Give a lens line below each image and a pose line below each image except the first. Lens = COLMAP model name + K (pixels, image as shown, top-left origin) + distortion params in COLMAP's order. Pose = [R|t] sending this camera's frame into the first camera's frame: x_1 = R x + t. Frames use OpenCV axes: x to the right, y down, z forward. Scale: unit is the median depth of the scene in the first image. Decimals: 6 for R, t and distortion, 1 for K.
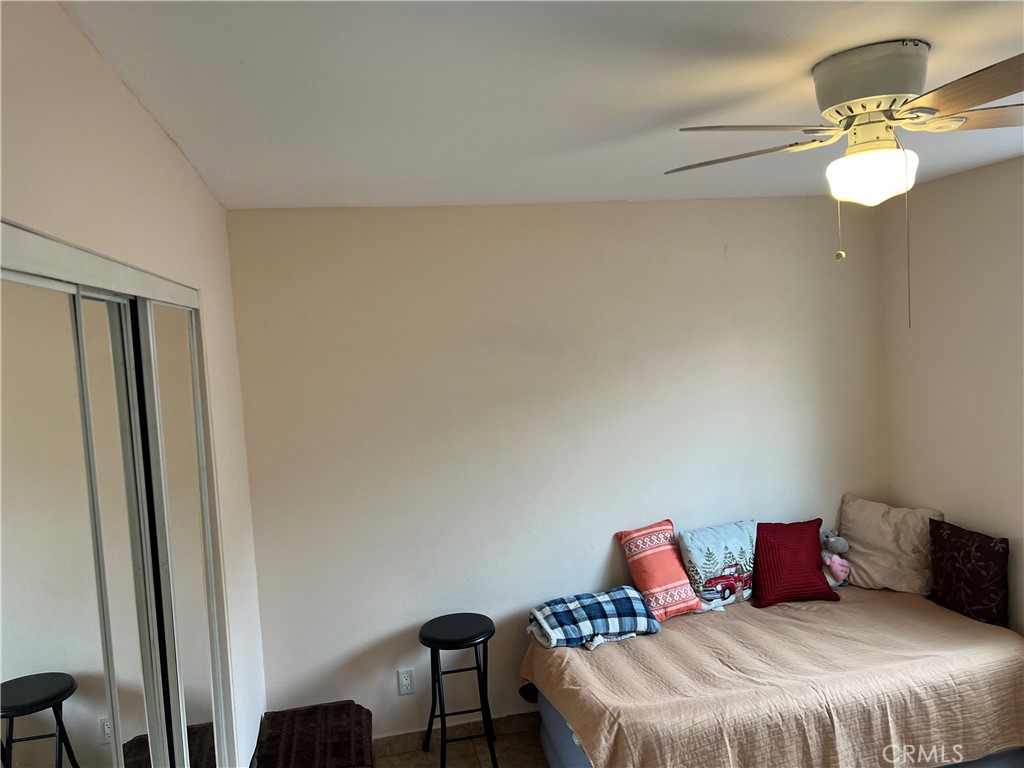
lens RADIAL K [[774.7, 0, 508.3], [0, 774.7, 378.6], [0, 0, 1]] dist [0.028783, -0.036106]
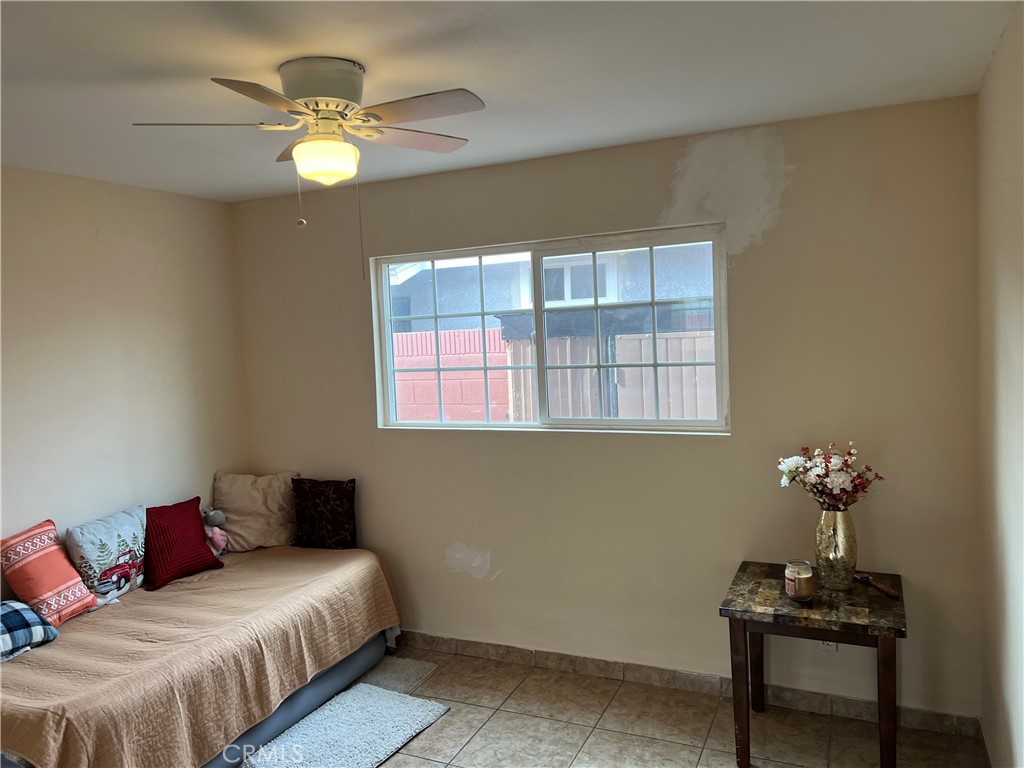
lens RADIAL K [[774.7, 0, 508.2], [0, 774.7, 385.1], [0, 0, 1]] dist [0.028783, -0.036106]
pose [[0.606081, -0.028470, 0.794893, -0.236024], [0.066379, 0.997684, -0.014879, 0.090607], [-0.792628, 0.061782, 0.606567, 0.007383]]
